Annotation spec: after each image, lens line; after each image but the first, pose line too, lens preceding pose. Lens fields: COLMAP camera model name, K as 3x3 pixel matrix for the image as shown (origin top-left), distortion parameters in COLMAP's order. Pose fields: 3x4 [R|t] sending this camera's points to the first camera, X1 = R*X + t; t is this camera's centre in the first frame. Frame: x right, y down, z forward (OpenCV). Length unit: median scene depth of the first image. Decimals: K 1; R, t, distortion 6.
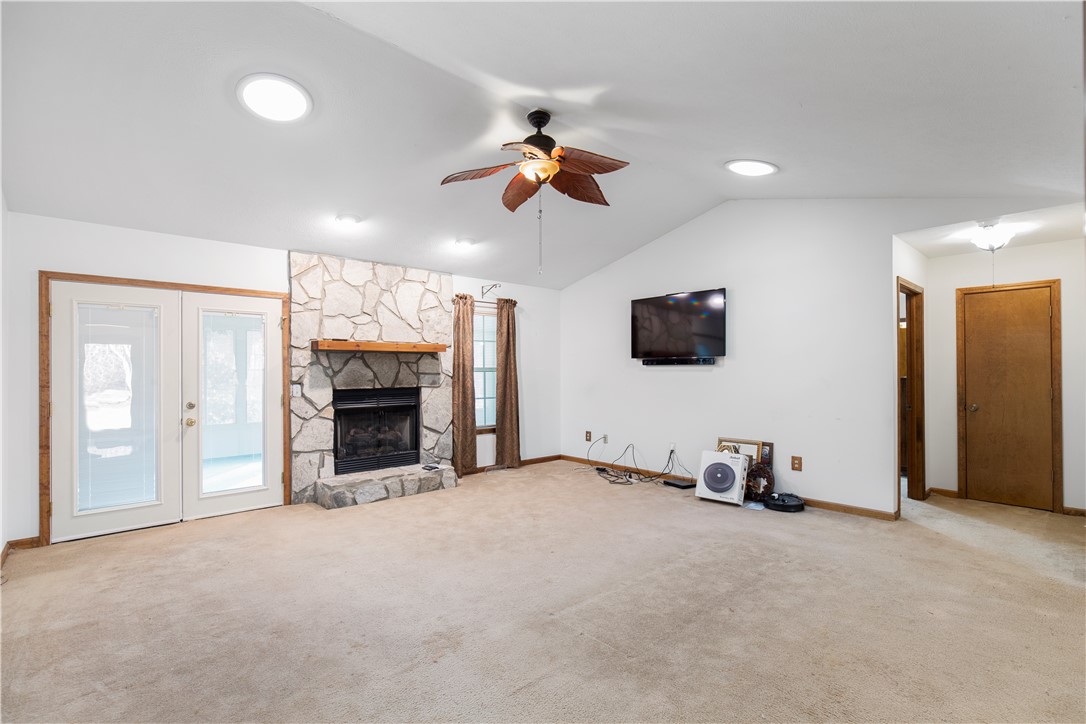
lens RADIAL K [[506.7, 0, 544.2], [0, 506.7, 369.4], [0, 0, 1]] dist [0.000788, 0.000136]
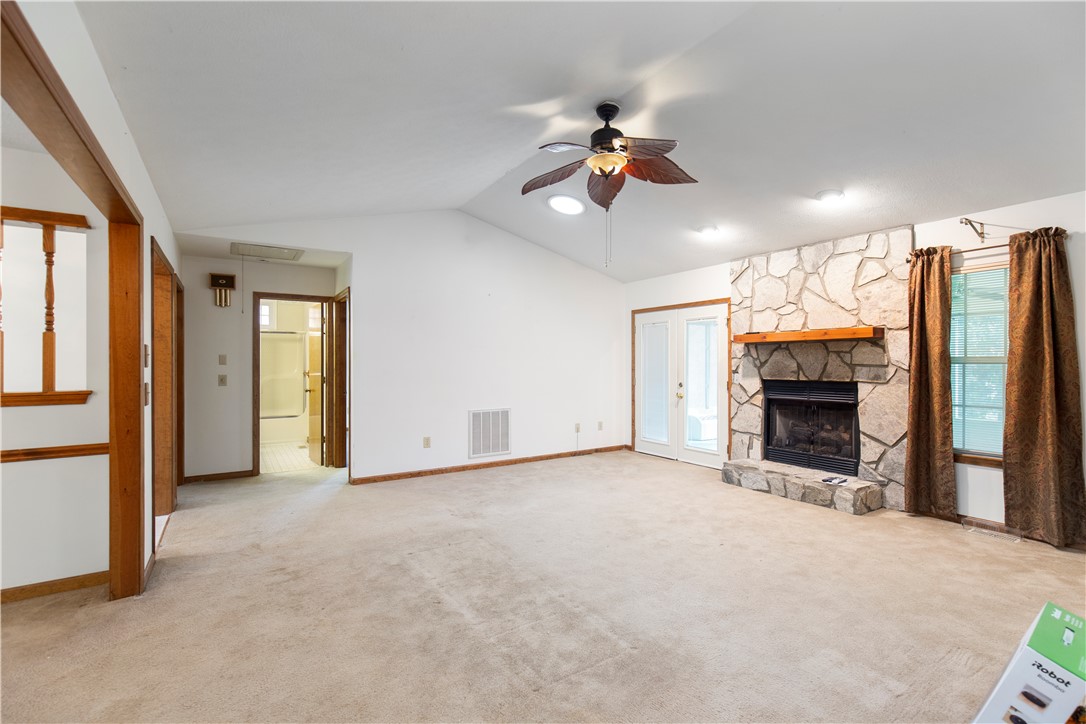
lens RADIAL K [[487.0, 0, 554.7], [0, 487.0, 364.6], [0, 0, 1]] dist [0.000178, 0.000003]
pose [[-0.148493, 0.005139, -0.988900, 0.632512], [-0.000026, 0.999986, 0.005200, 0.003216], [0.988914, 0.000797, -0.148490, 0.683817]]
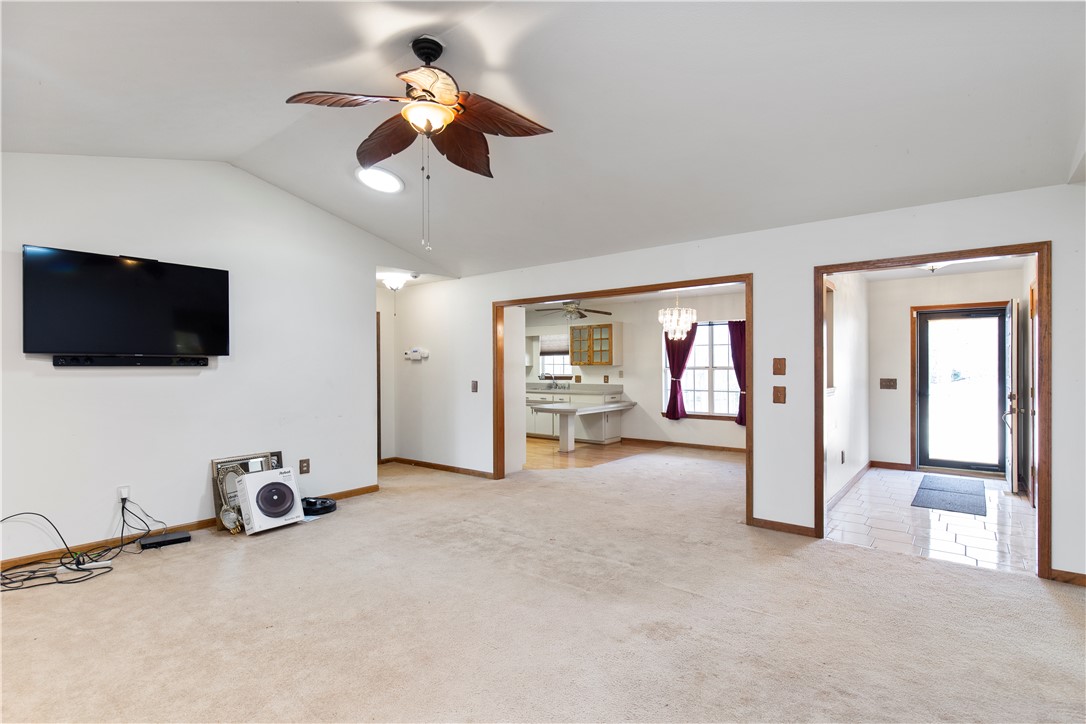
lens RADIAL K [[536.2, 0, 557.5], [0, 536.2, 366.7], [0, 0, 1]] dist [0.000436, 0.000150]
pose [[-0.171014, 0.000789, 0.985268, -0.562410], [0.004519, 0.999990, -0.000016, -0.006651], [-0.985258, 0.004449, -0.171015, 0.623526]]
